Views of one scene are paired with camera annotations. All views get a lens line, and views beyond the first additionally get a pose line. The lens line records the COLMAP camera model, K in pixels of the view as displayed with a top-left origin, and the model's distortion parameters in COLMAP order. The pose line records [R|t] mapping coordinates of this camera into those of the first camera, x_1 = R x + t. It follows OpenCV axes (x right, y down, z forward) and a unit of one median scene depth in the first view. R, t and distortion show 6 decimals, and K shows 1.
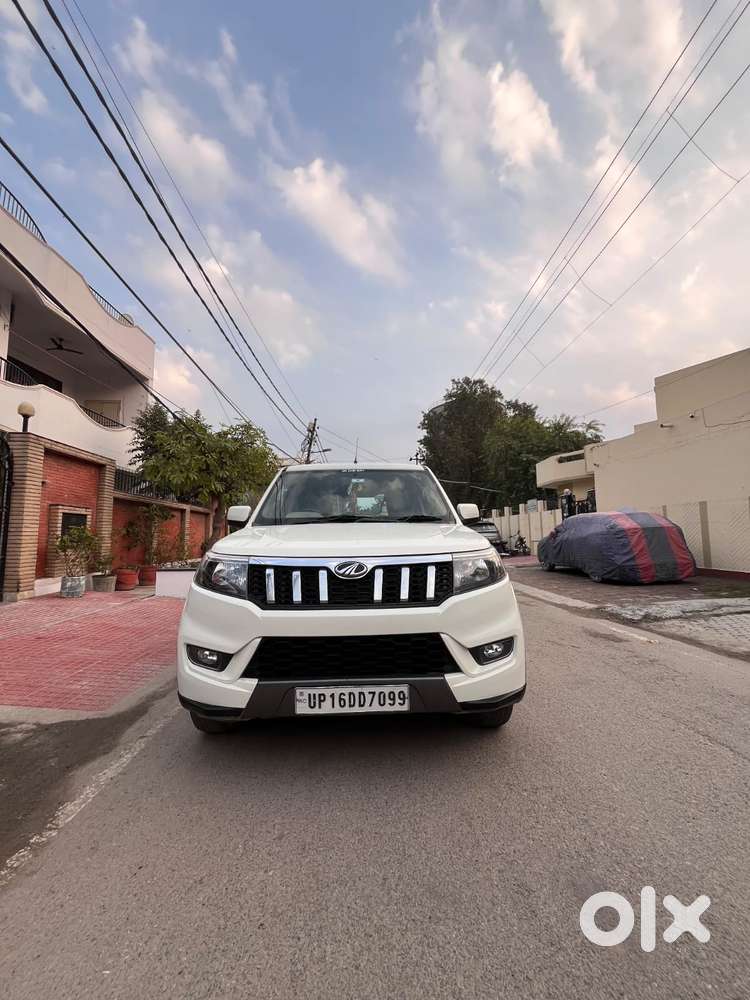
lens RADIAL K [[403.6, 0, 375.0], [0, 403.6, 500.0], [0, 0, 1]] dist [-0.002768, 0.000027]
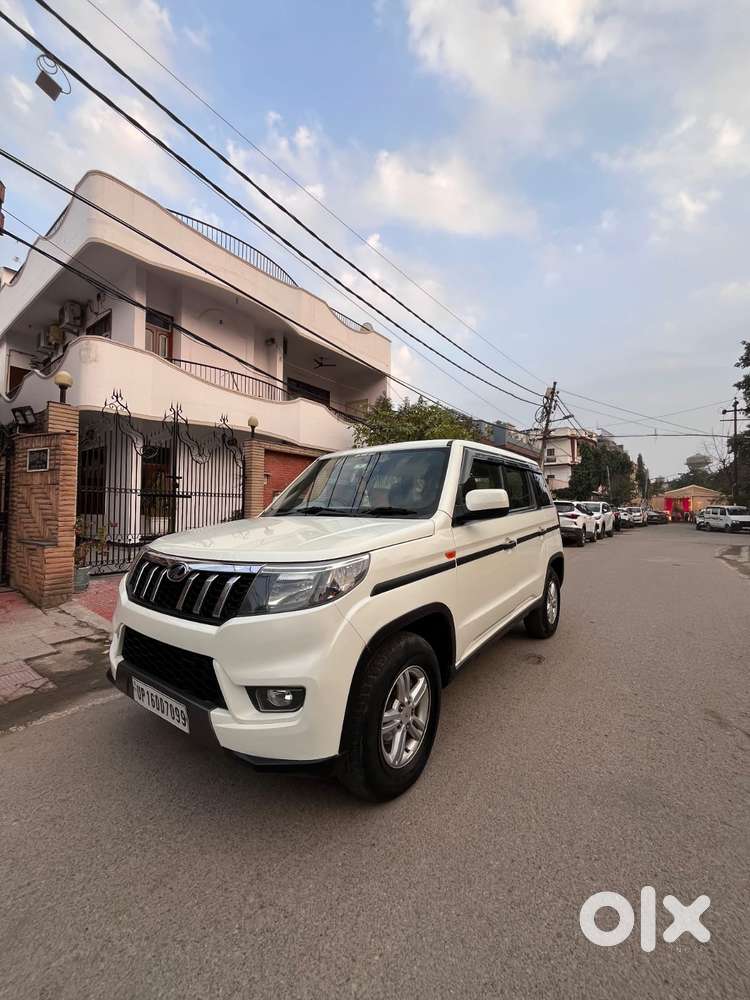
lens RADIAL K [[403.6, 0, 375.0], [0, 403.6, 500.0], [0, 0, 1]] dist [-0.002768, 0.000027]
pose [[0.784275, -0.004815, -0.620394, 0.904543], [0.042197, 0.998068, 0.045597, -0.021637], [0.618976, -0.061939, 0.782963, 0.545786]]
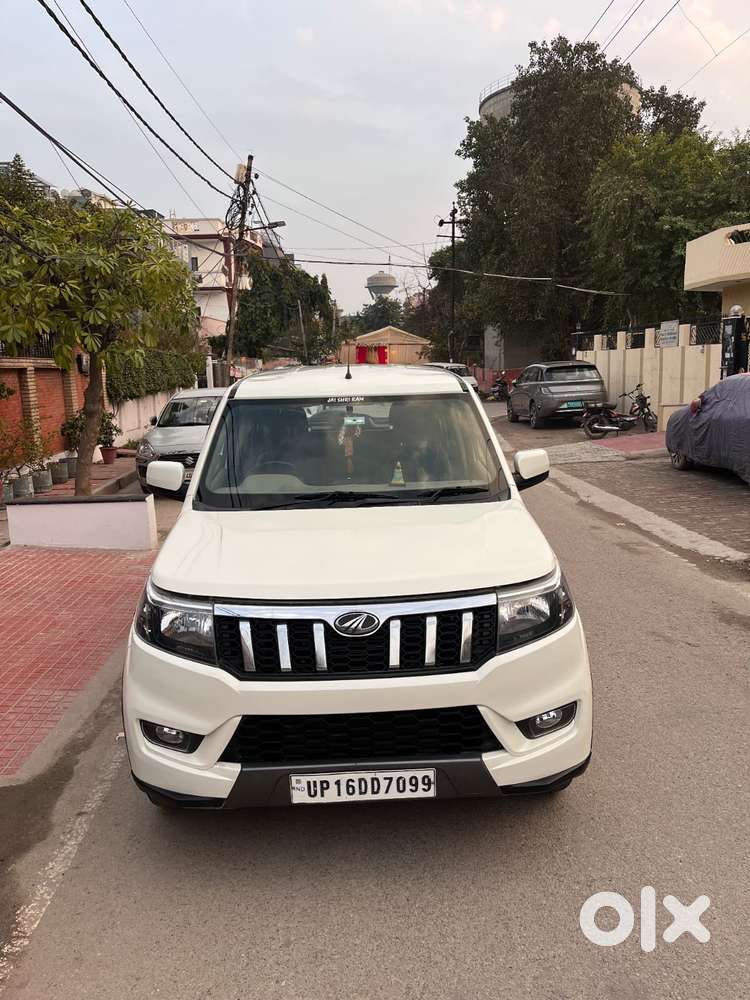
lens RADIAL K [[756.6, 0, 372.4], [0, 756.6, 509.7], [0, 0, 1]] dist [0.072958, -0.101519]
pose [[0.999885, -0.015125, -0.001112, -0.026830], [0.014848, 0.961409, 0.274723, -0.397433], [-0.003086, -0.274708, 0.961523, -0.257017]]
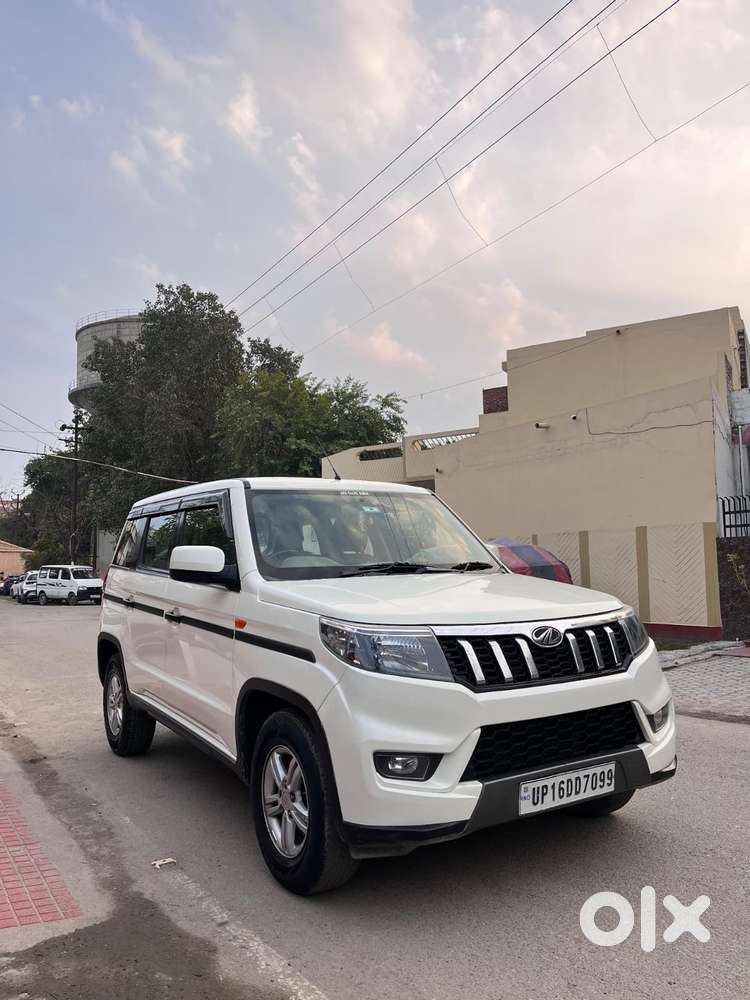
lens RADIAL K [[756.6, 0, 372.4], [0, 756.6, 509.7], [0, 0, 1]] dist [0.072958, -0.101519]
pose [[0.861880, 0.029428, 0.506257, -1.164854], [-0.029682, 0.999531, -0.007569, -0.064669], [-0.506242, -0.008503, 0.862349, -0.169001]]
